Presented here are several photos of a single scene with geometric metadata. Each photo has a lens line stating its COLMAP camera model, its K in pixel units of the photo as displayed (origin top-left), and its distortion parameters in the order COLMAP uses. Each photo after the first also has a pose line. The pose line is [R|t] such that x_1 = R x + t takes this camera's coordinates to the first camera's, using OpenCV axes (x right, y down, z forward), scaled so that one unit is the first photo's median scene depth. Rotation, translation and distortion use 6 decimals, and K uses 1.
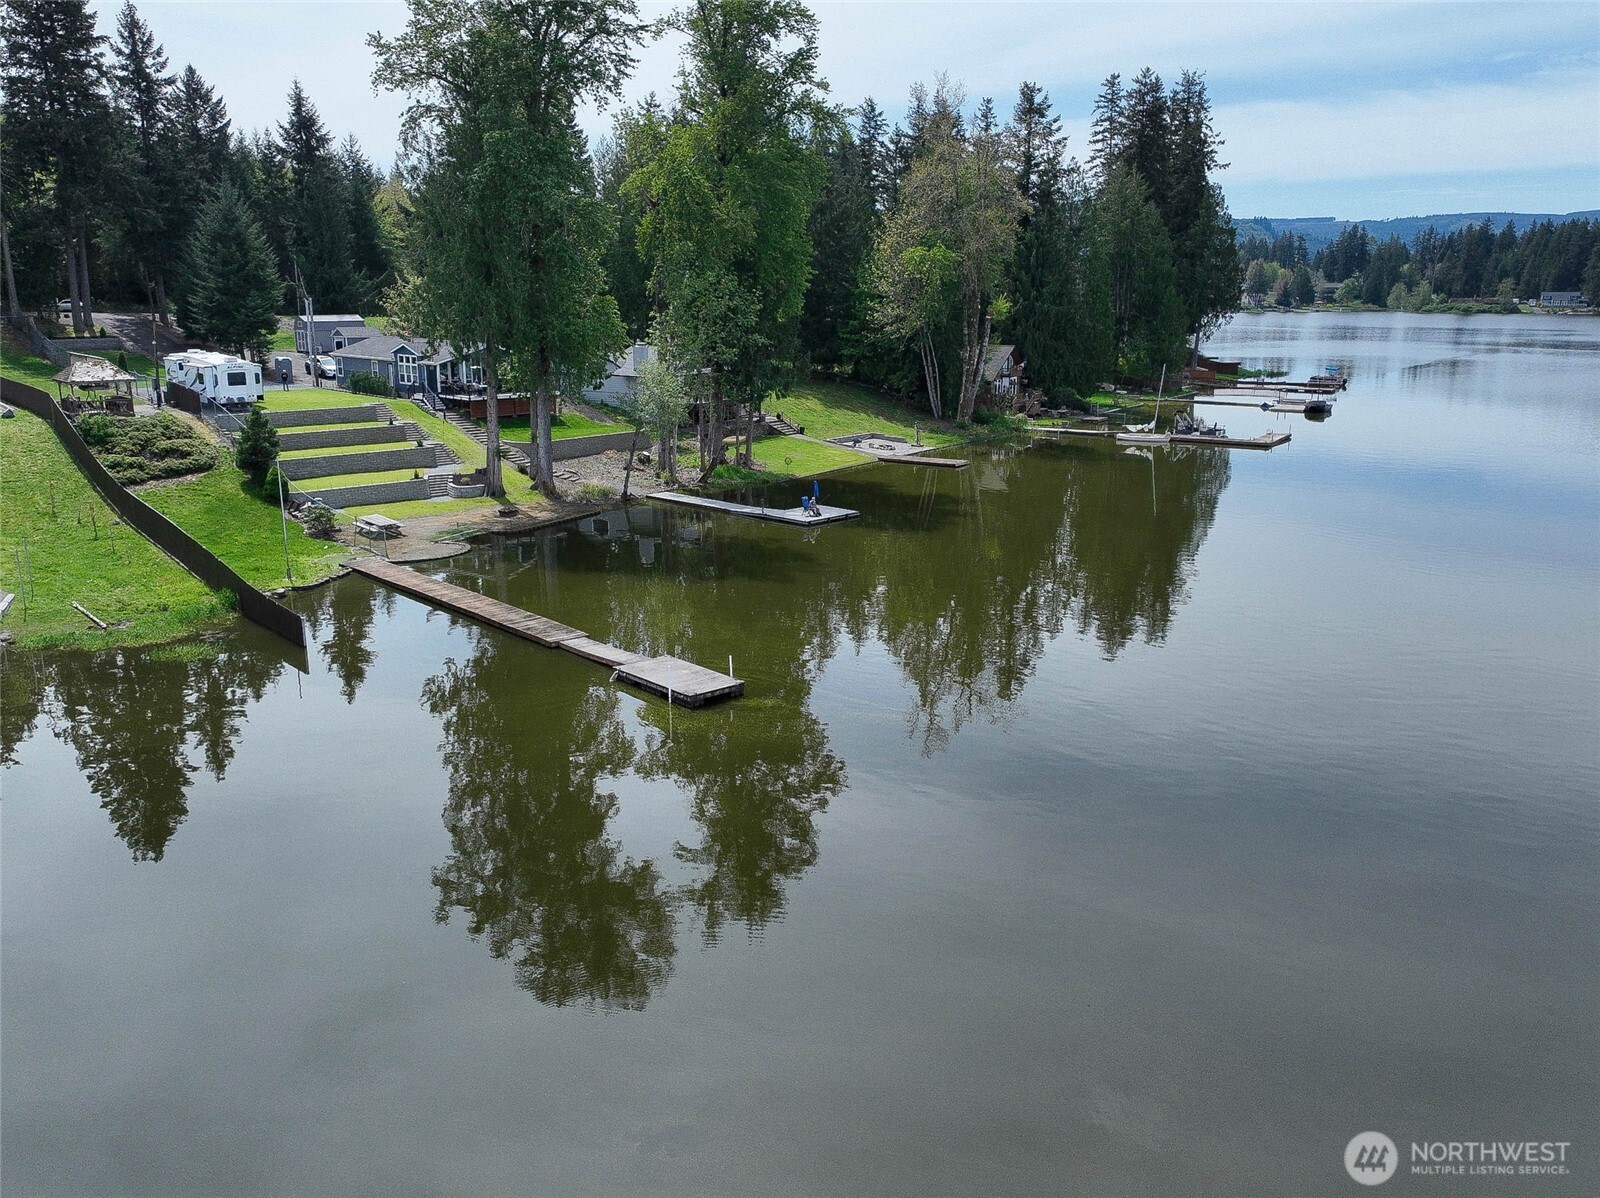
lens RADIAL K [[1299.2, 0, 800.0], [0, 1299.2, 599.0], [0, 0, 1]] dist [0.010583, -0.001126]
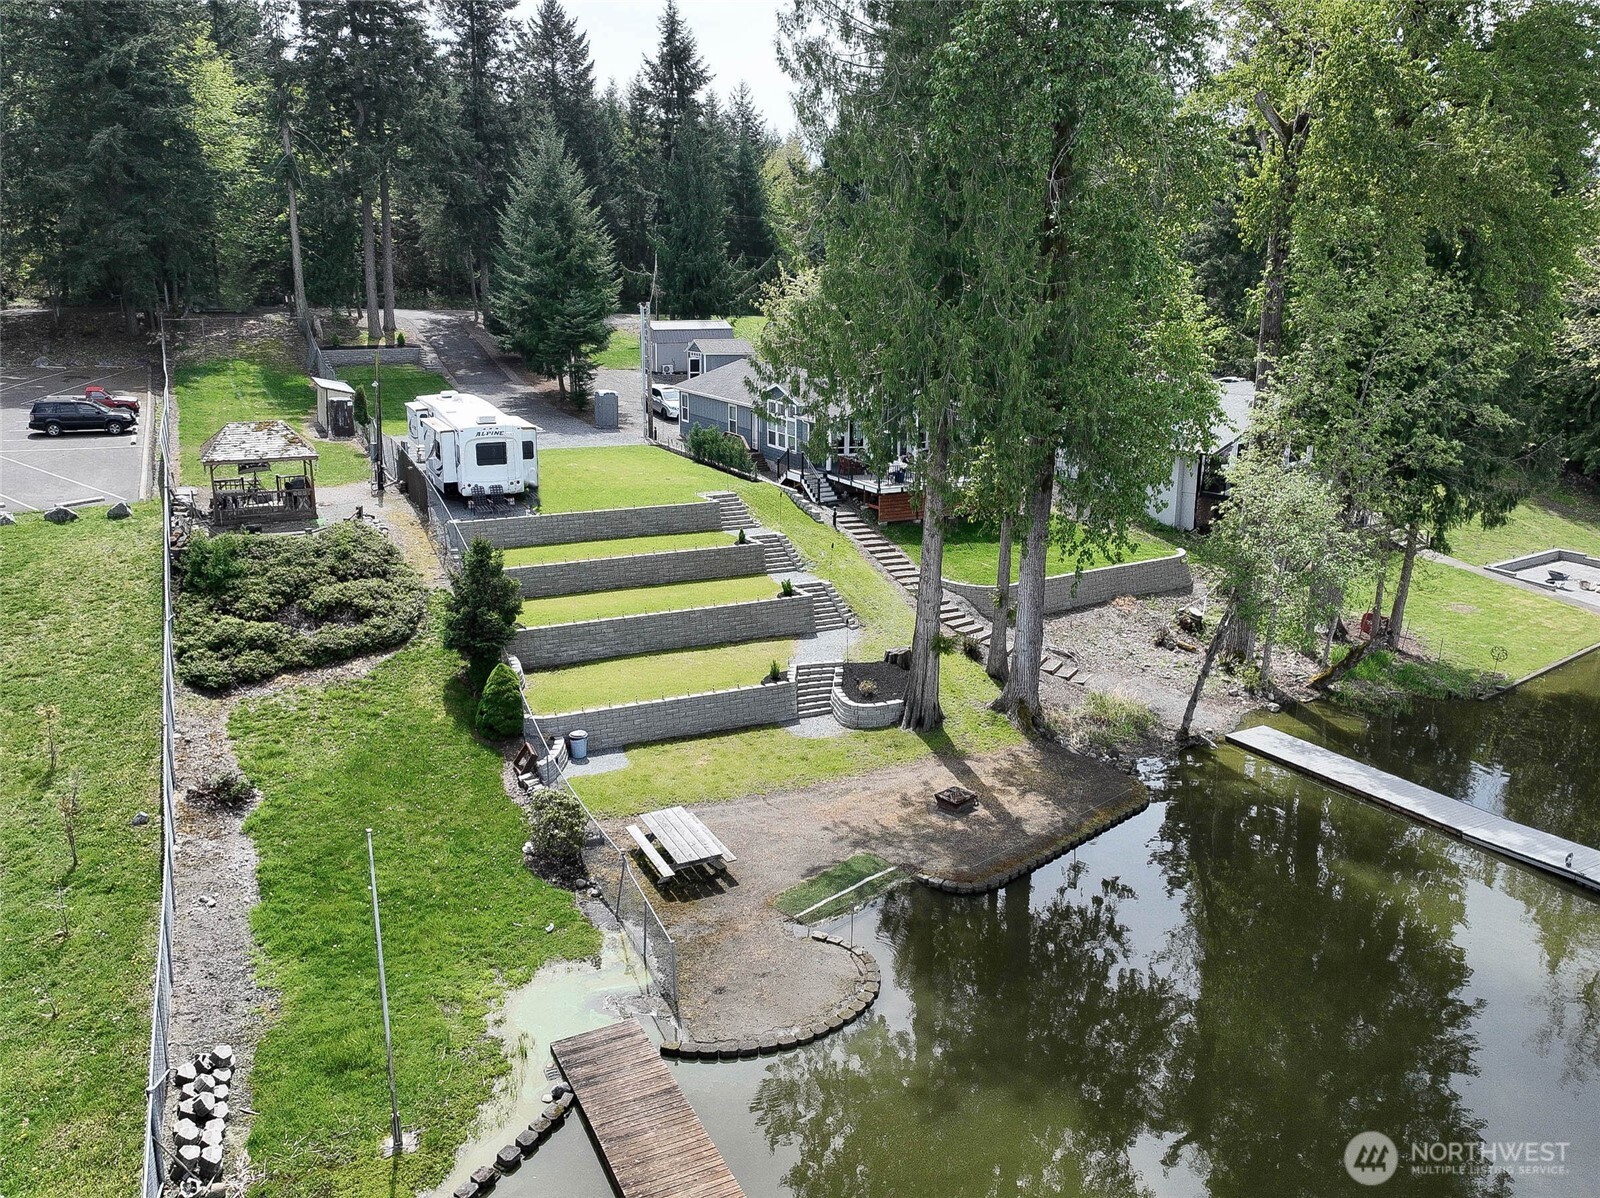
lens RADIAL K [[1297.3, 0, 816.8], [0, 1297.3, 600.9], [0, 0, 1]] dist [0.005960, 0.007662]
pose [[0.962390, 0.073798, -0.261457, -0.120472], [-0.069359, 0.997248, 0.026179, -0.111215], [0.262670, -0.007060, 0.964860, 0.417376]]
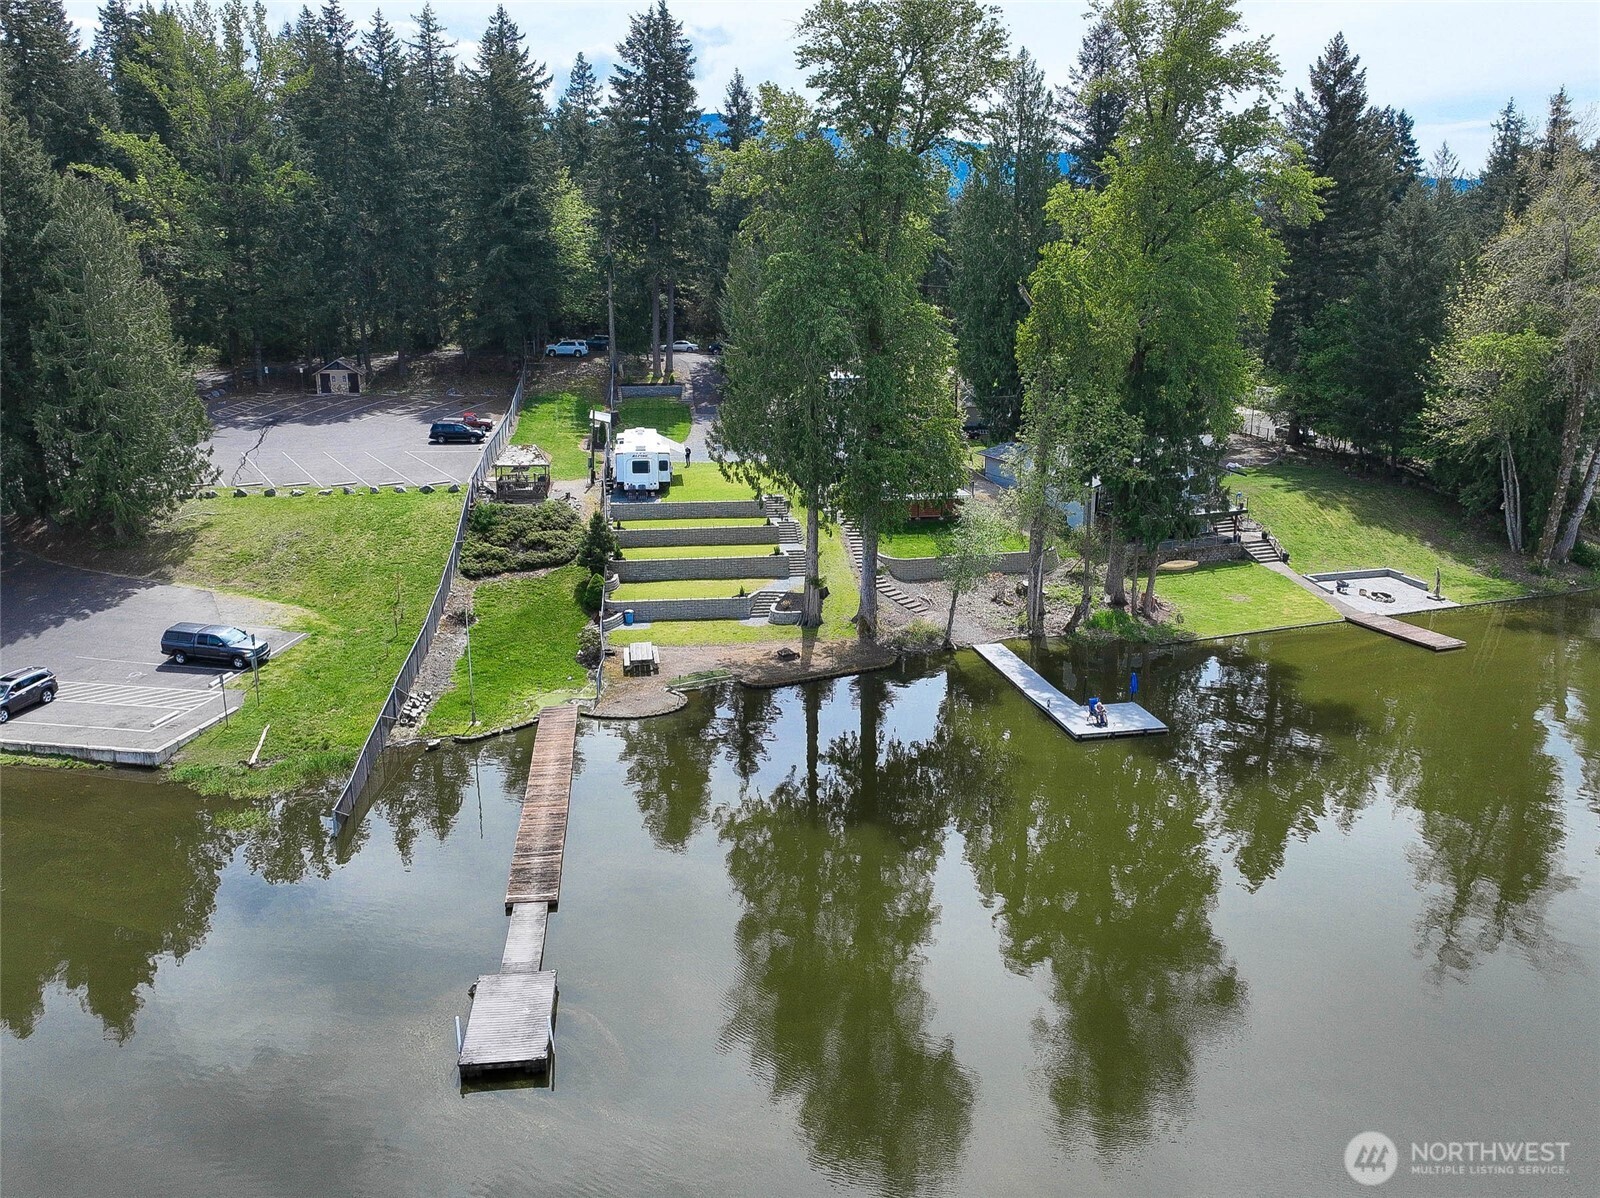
lens RADIAL K [[1297.3, 0, 816.8], [0, 1297.3, 600.9], [0, 0, 1]] dist [0.005960, 0.007662]
pose [[0.835756, 0.144534, -0.529738, 0.208652], [-0.134109, 0.989249, 0.058325, -0.122886], [0.532473, 0.022297, 0.846153, 0.179553]]
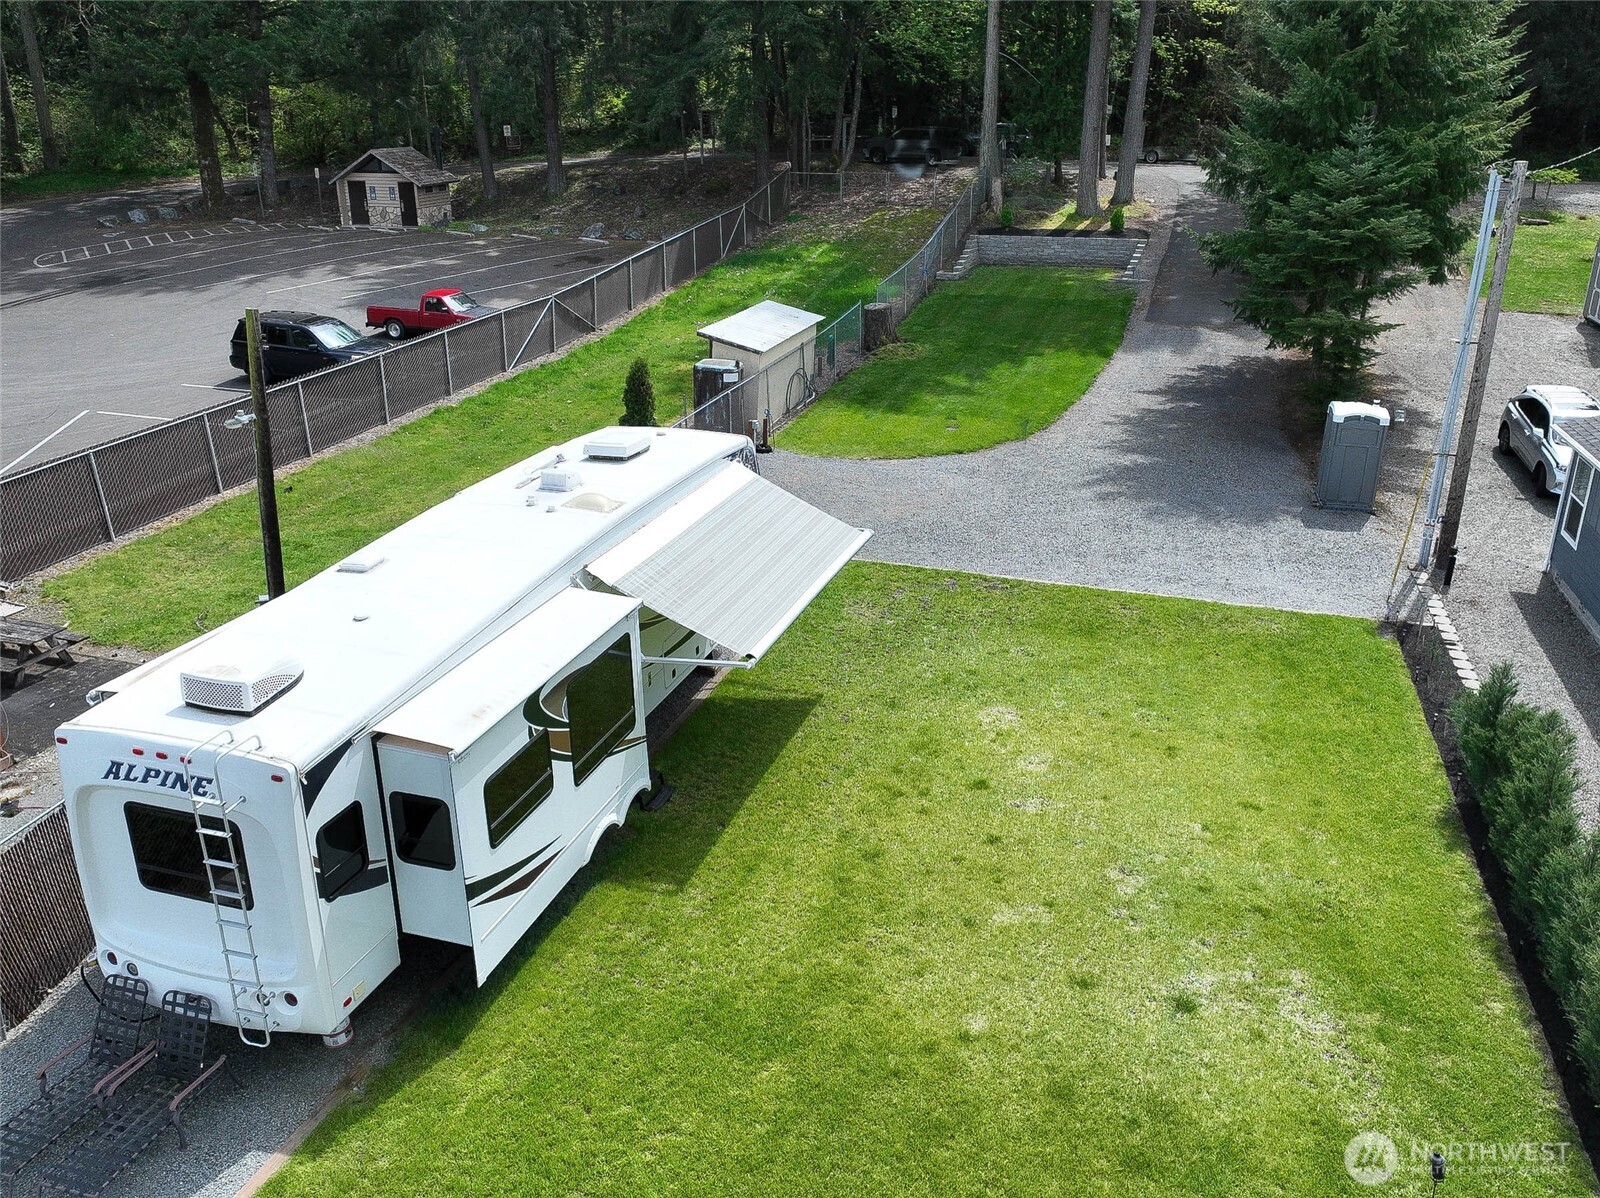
lens RADIAL K [[1297.3, 0, 816.8], [0, 1297.3, 600.9], [0, 0, 1]] dist [0.005960, 0.007662]
pose [[0.526856, 0.305193, -0.793272, -0.266708], [-0.203897, 0.951440, 0.230626, -0.202042], [0.825136, 0.040239, 0.563500, 0.845535]]
